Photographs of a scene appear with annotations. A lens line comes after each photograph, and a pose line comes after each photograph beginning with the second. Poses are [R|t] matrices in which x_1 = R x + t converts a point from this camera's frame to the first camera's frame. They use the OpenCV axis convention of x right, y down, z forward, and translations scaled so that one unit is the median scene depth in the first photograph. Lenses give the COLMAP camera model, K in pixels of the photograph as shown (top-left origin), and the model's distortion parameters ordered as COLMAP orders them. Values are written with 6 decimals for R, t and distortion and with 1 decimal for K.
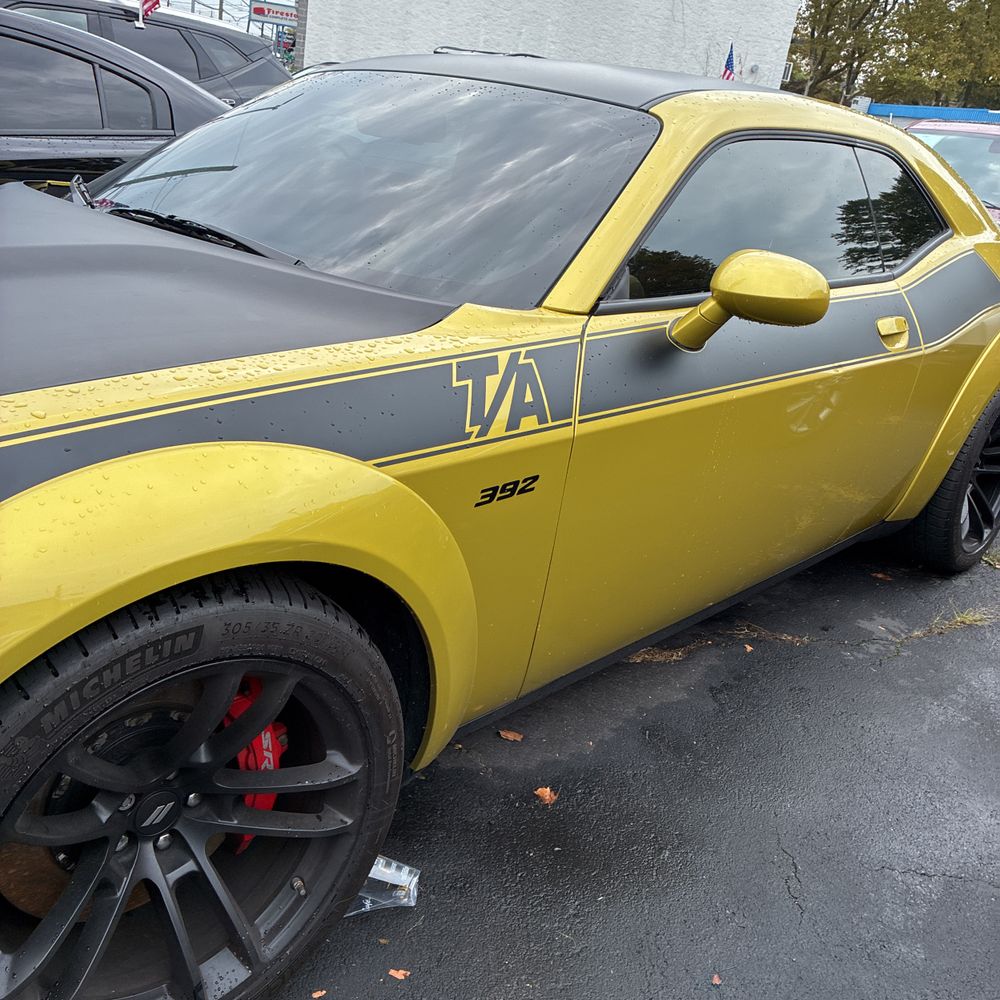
lens RADIAL K [[1015.6, 0, 499.9], [0, 1015.6, 496.8], [0, 0, 1]] dist [0.024644, 0.000000]
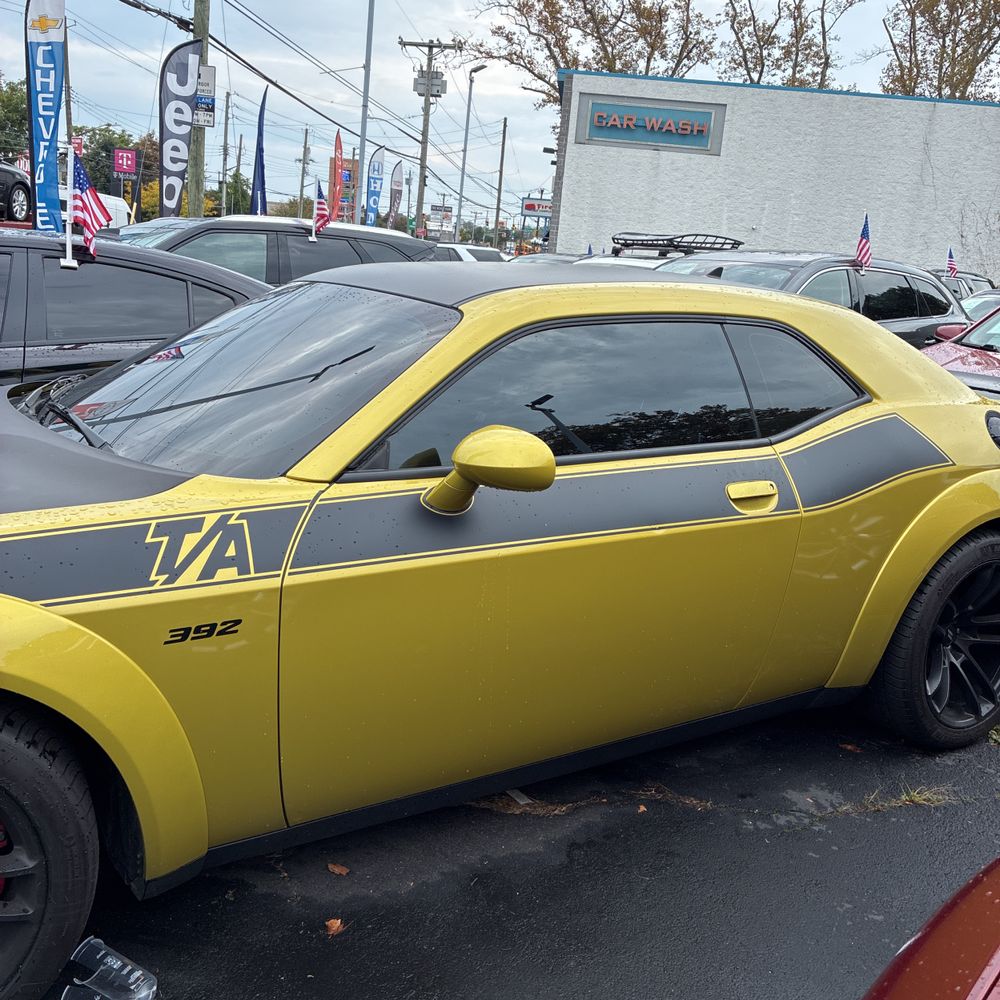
lens RADIAL K [[1015.6, 0, 502.4], [0, 1015.6, 504.0], [0, 0, 1]] dist [0.024644, 0.000000]
pose [[0.968556, -0.002433, -0.248785, 0.585844], [-0.035392, 0.988436, -0.147451, 0.008889], [0.246267, 0.151619, 0.957269, -0.056917]]
